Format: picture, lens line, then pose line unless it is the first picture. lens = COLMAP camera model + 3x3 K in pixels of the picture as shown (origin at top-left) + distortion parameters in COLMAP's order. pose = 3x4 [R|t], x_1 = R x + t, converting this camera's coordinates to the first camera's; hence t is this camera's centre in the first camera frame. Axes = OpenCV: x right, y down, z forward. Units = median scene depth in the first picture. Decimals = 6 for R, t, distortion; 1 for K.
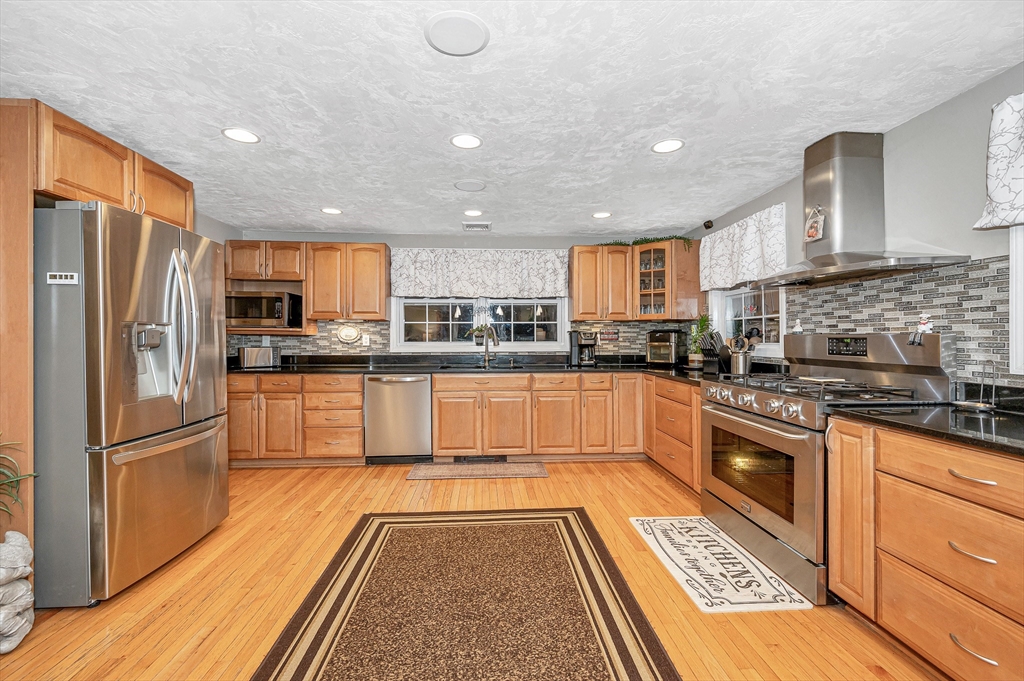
lens RADIAL K [[456.5, 0, 496.2], [0, 456.5, 336.6], [0, 0, 1]] dist [-0.001535, -0.000431]
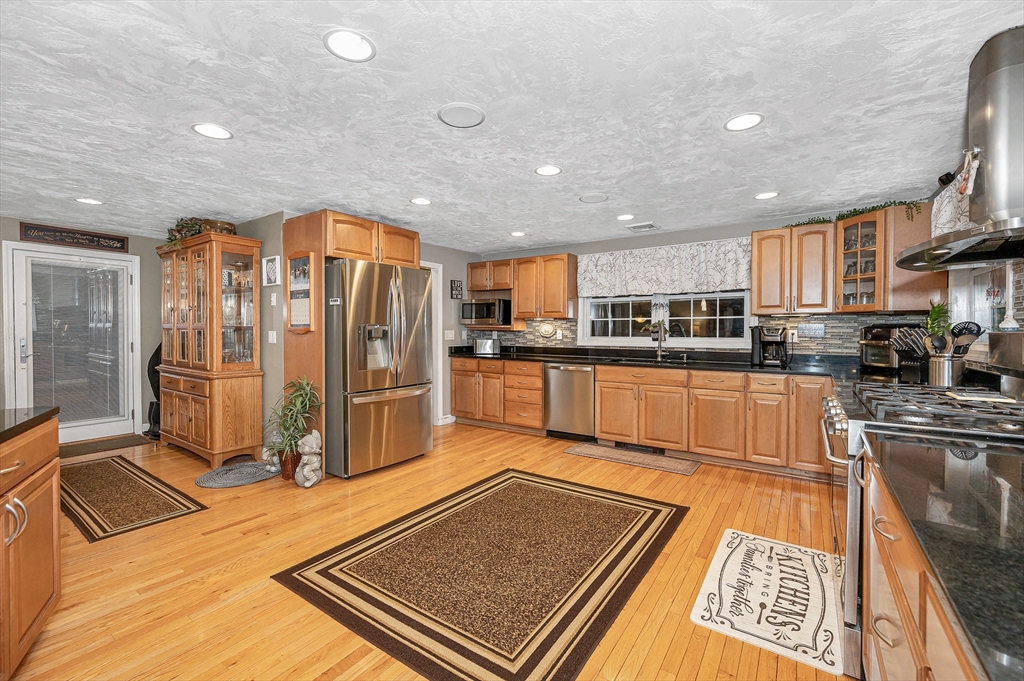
lens RADIAL K [[423.7, 0, 488.1], [0, 423.7, 336.3], [0, 0, 1]] dist [-0.000227, 0.000043]
pose [[0.776119, 0.009678, -0.630512, 0.383634], [-0.001087, 0.999901, 0.014011, -0.005115], [0.630586, -0.010189, 0.776053, 0.022759]]
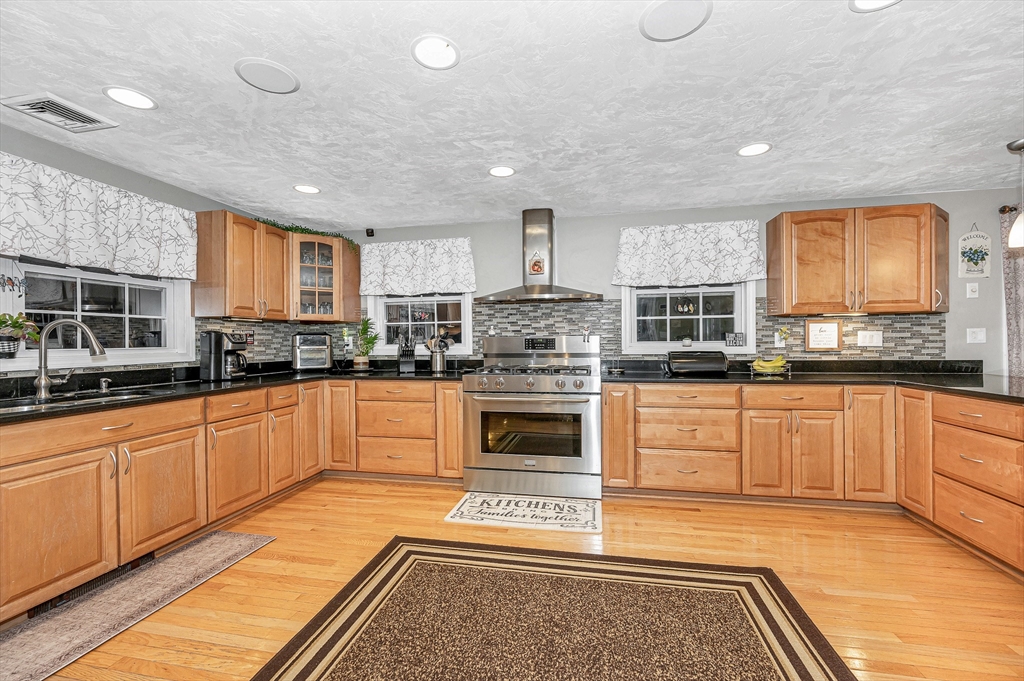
lens RADIAL K [[427.0, 0, 513.9], [0, 427.0, 340.4], [0, 0, 1]] dist [-0.001916, -0.000238]
pose [[0.212049, 0.001187, 0.977258, -0.495650], [0.007236, 0.999970, -0.002784, 0.008938], [-0.977232, 0.007661, 0.212034, 0.551300]]
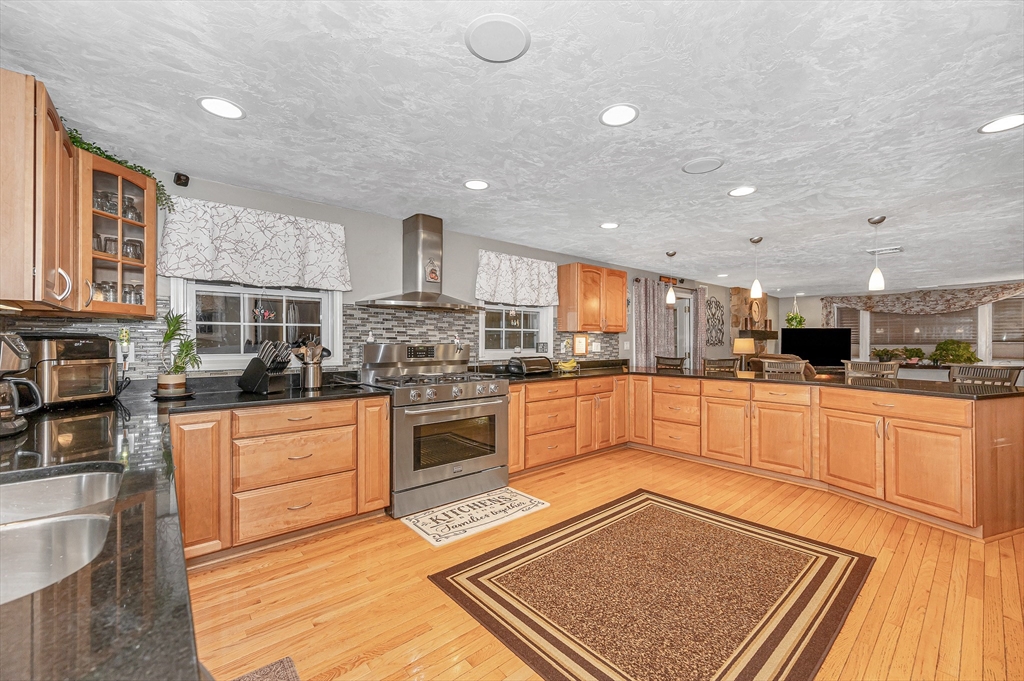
lens RADIAL K [[432.9, 0, 522.5], [0, 432.9, 341.9], [0, 0, 1]] dist [0.001630, -0.000021]
pose [[-0.663074, 0.002546, 0.748549, -0.399208], [0.000101, 0.999995, -0.003312, -0.005786], [-0.748554, -0.002120, -0.663071, 1.223536]]
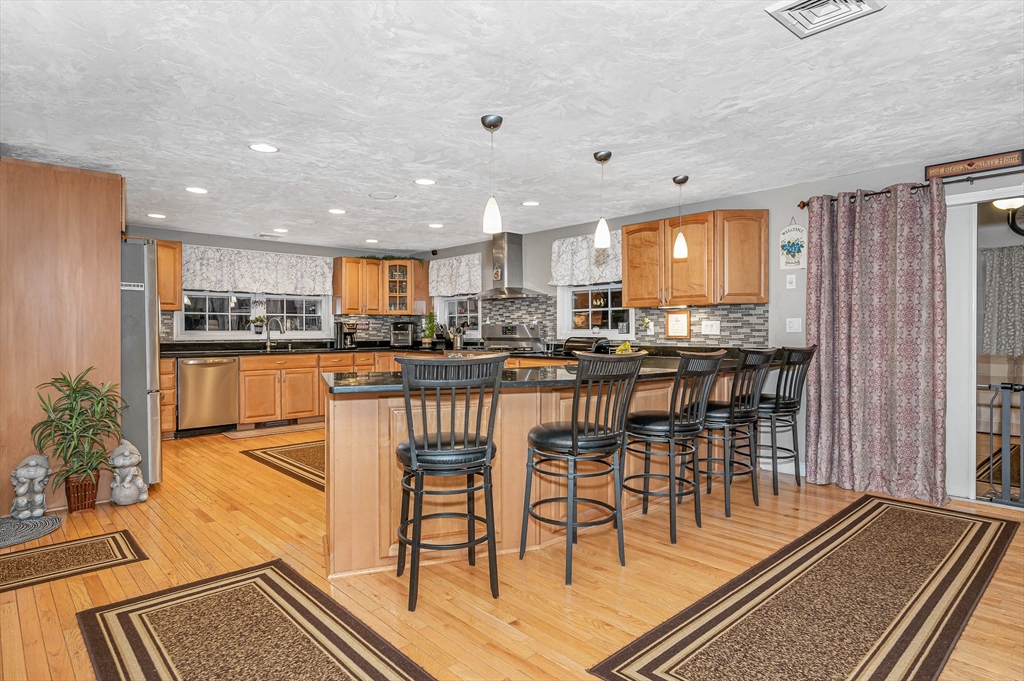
lens RADIAL K [[640.6, 0, 507.9], [0, 640.6, 338.4], [0, 0, 1]] dist [-0.003825, 0.000088]
pose [[0.781223, -0.006152, 0.624222, -0.786292], [-0.000816, 0.999941, 0.010876, 0.017834], [-0.624252, -0.009006, 0.781171, -0.951615]]
